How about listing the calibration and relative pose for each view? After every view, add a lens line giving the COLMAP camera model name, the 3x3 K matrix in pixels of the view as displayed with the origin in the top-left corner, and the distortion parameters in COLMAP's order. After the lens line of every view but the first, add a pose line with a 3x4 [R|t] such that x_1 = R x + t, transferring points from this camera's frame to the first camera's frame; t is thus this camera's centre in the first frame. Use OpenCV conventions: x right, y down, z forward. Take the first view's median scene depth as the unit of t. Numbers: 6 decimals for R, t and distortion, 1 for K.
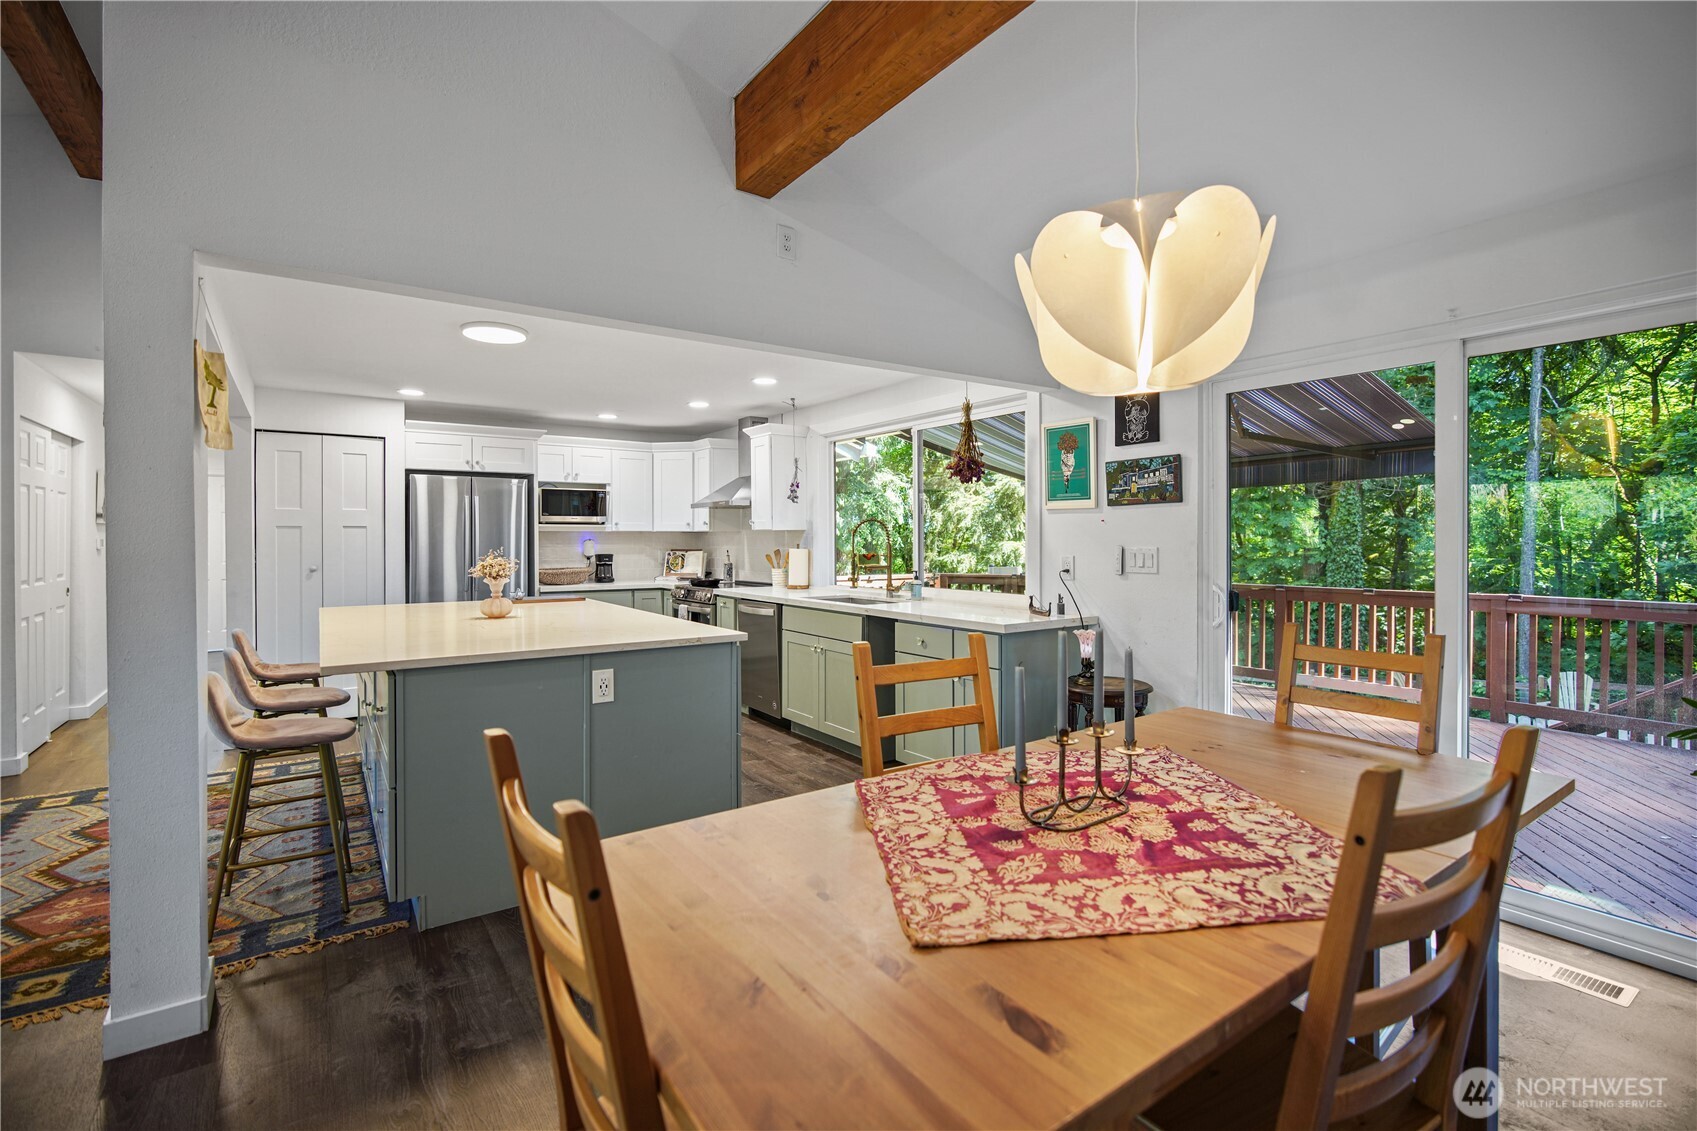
lens RADIAL K [[770.1, 0, 855.5], [0, 770.1, 543.4], [0, 0, 1]] dist [-0.011588, 0.003476]
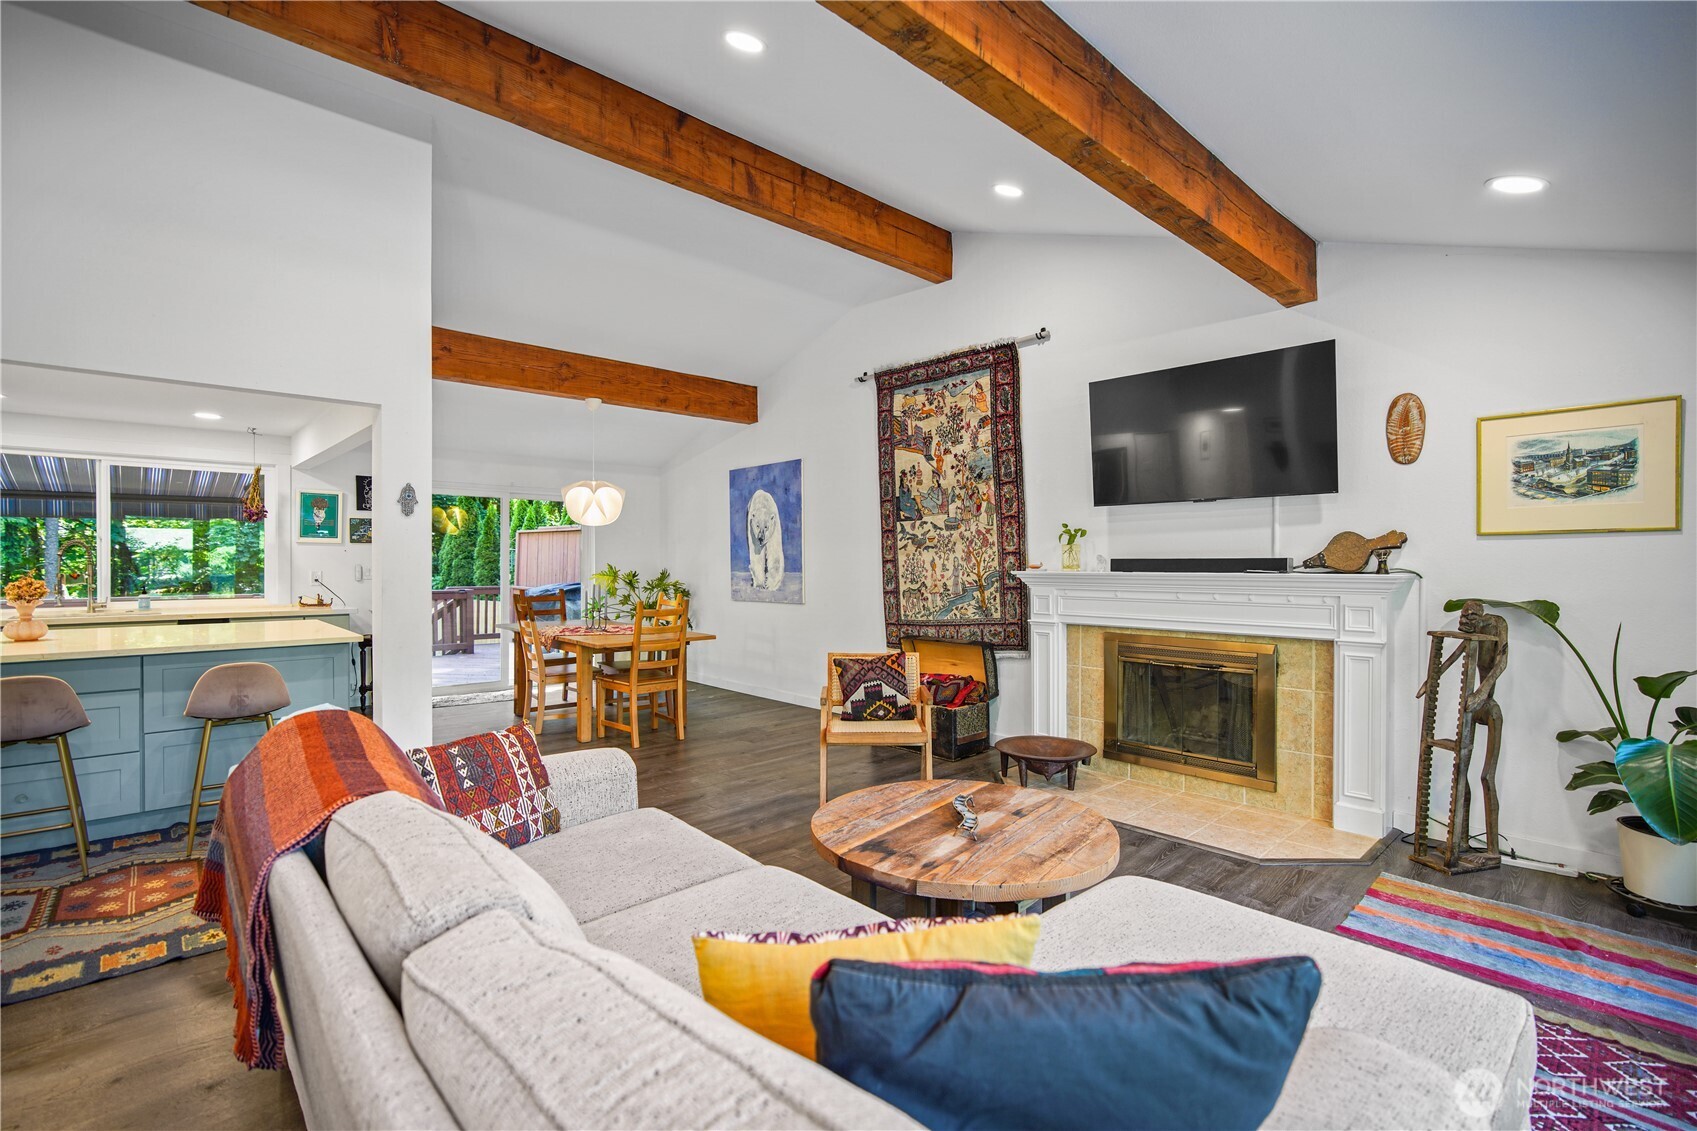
lens RADIAL K [[770.1, 0, 843.7], [0, 770.1, 561.0], [0, 0, 1]] dist [-0.011588, 0.003476]
pose [[-0.128712, 0.001531, 0.991681, -1.058793], [0.002513, 0.999996, -0.001218, -0.000951], [-0.991679, 0.002335, -0.128715, 0.062915]]
